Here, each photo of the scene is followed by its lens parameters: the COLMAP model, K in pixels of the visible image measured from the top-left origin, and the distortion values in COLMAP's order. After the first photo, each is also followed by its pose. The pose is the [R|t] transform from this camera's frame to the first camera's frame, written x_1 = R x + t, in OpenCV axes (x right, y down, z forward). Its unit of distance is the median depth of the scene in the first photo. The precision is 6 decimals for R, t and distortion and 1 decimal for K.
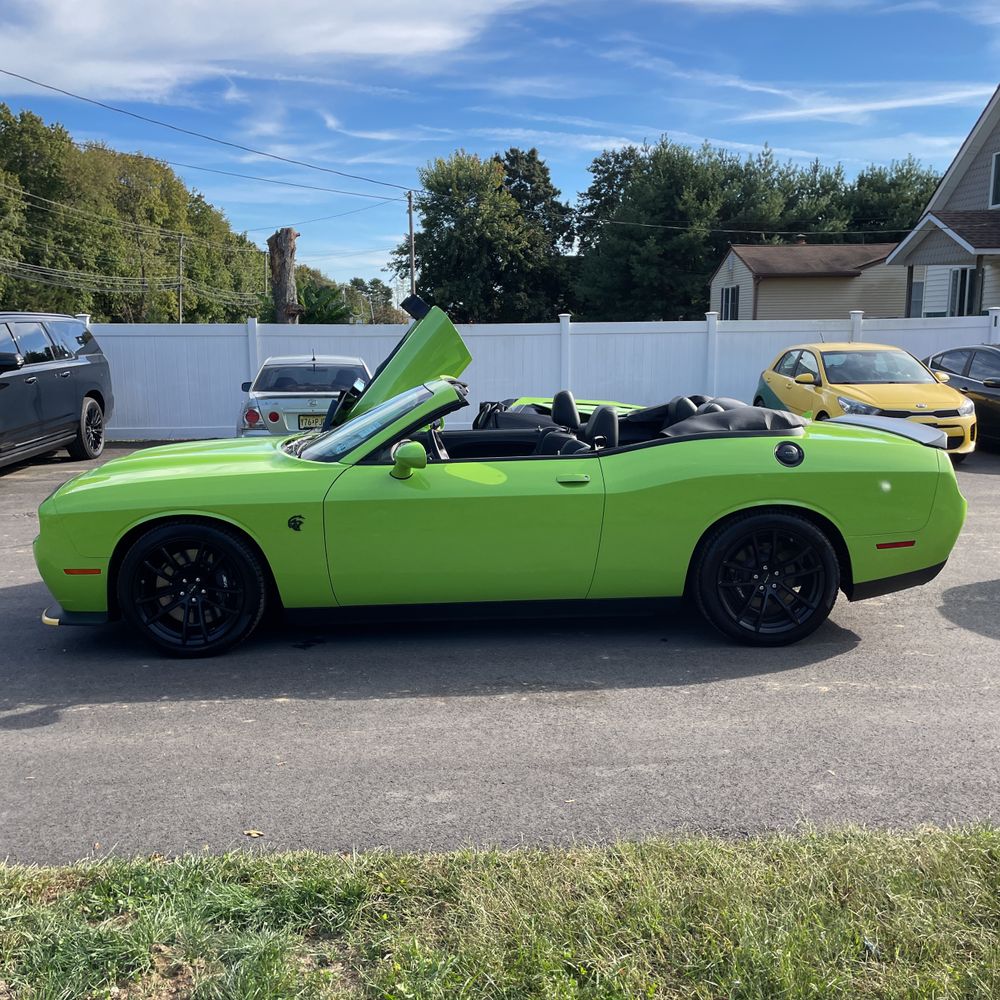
lens RADIAL K [[1020.1, 0, 494.6], [0, 1020.1, 498.5], [0, 0, 1]] dist [0.027953, 0.000000]
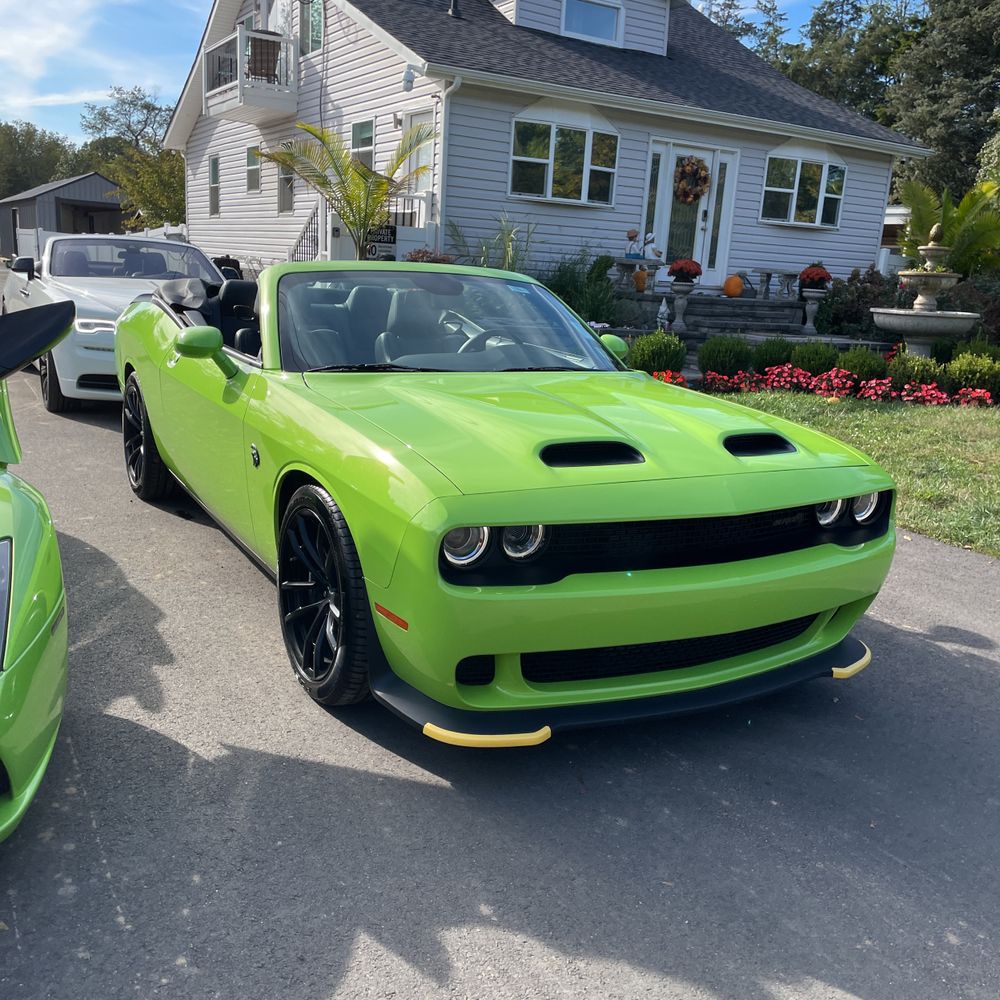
lens RADIAL K [[1020.1, 0, 512.4], [0, 1020.1, 525.2], [0, 0, 1]] dist [0.027953, 0.000000]
pose [[-0.483094, -0.234188, 0.843668, -0.183094], [0.082356, 0.947140, 0.310068, -0.039287], [-0.871687, 0.219274, -0.438271, 0.311644]]
